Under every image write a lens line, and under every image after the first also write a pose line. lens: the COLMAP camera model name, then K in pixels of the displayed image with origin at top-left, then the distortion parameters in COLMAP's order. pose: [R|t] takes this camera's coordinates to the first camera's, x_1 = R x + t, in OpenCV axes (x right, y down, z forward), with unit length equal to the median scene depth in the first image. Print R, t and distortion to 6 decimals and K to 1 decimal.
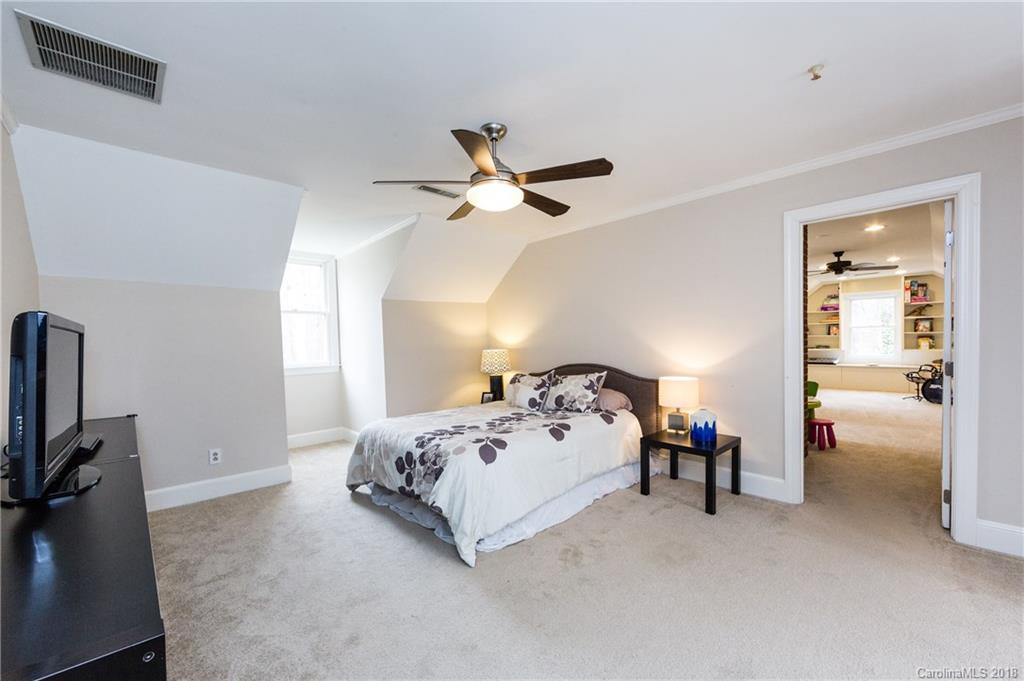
lens RADIAL K [[408.8, 0, 515.5], [0, 408.8, 349.9], [0, 0, 1]] dist [0.001060, 0.000355]
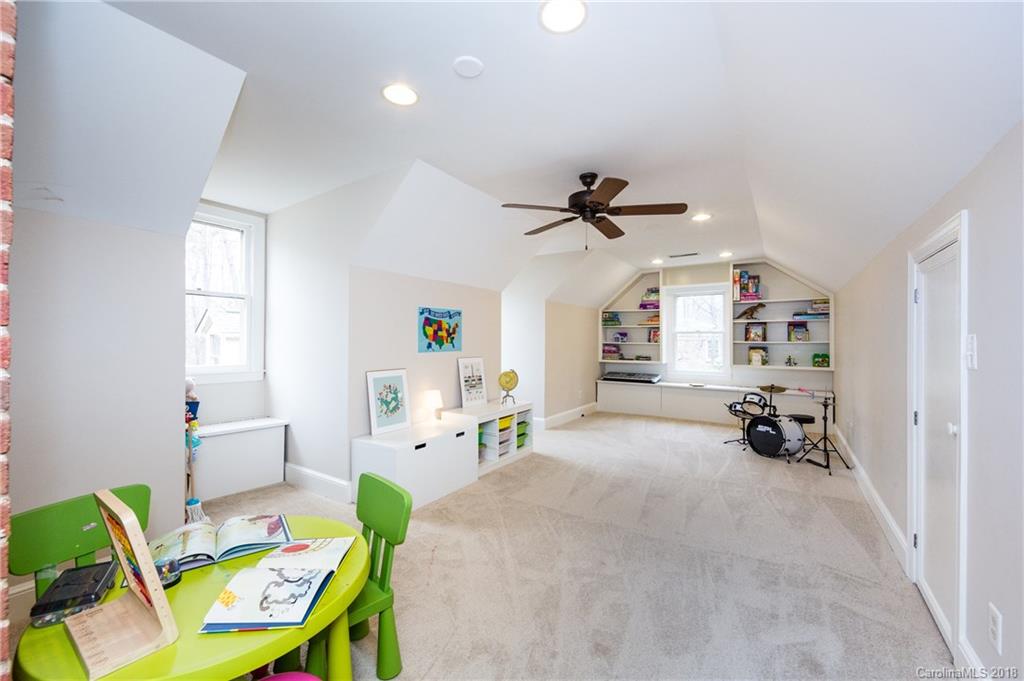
lens RADIAL K [[408.8, 0, 506.9], [0, 408.8, 335.4], [0, 0, 1]] dist [0.001060, 0.000355]
pose [[0.979005, 0.026347, 0.202128, 0.417793], [-0.018816, 0.999058, -0.039092, -0.017571], [-0.202968, 0.034468, 0.978579, 0.378759]]
